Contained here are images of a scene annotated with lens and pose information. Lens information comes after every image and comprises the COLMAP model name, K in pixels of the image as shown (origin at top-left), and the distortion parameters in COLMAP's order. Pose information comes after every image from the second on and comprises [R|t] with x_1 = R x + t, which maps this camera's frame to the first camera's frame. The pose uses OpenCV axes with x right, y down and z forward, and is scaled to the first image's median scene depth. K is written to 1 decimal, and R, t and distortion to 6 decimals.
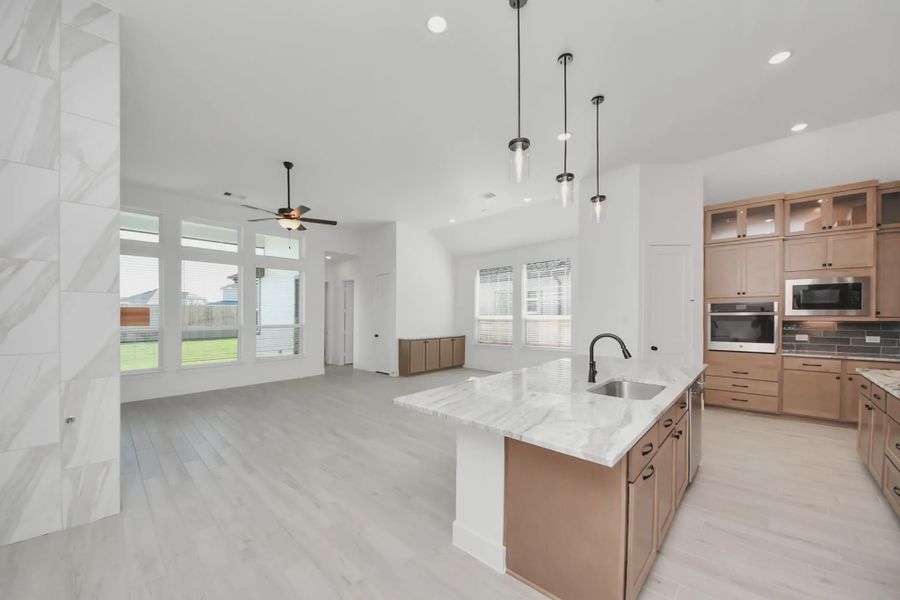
lens RADIAL K [[349.9, 0, 416.7], [0, 349.9, 321.4], [0, 0, 1]] dist [-0.001139, -0.000198]
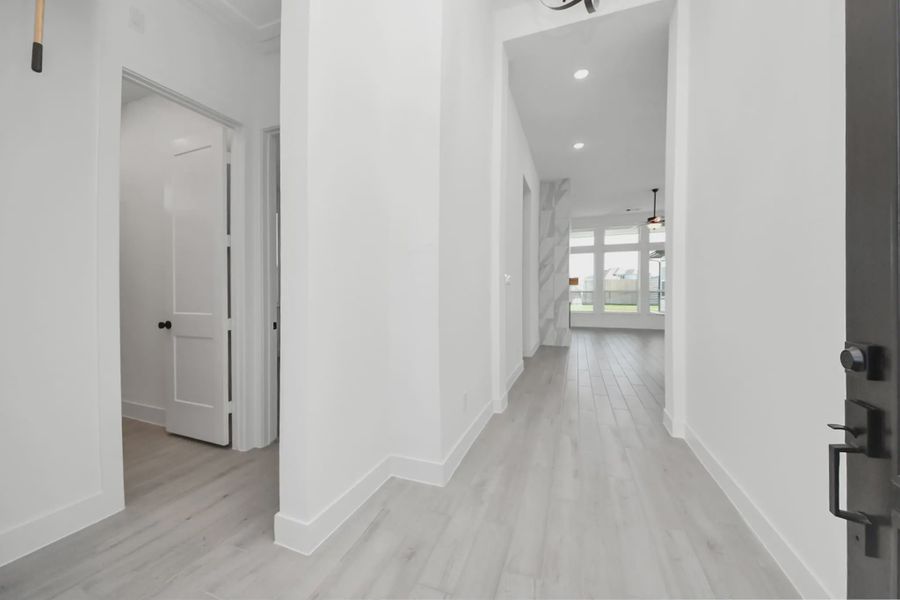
lens RADIAL K [[318.8, 0, 450.0], [0, 318.8, 300.0], [0, 0, 1]] dist [-0.000662, -0.000063]
pose [[0.446887, 0.012619, -0.894502, 1.142446], [-0.003929, 0.999919, 0.012144, 0.127903], [0.894582, -0.001913, 0.446900, -1.134696]]
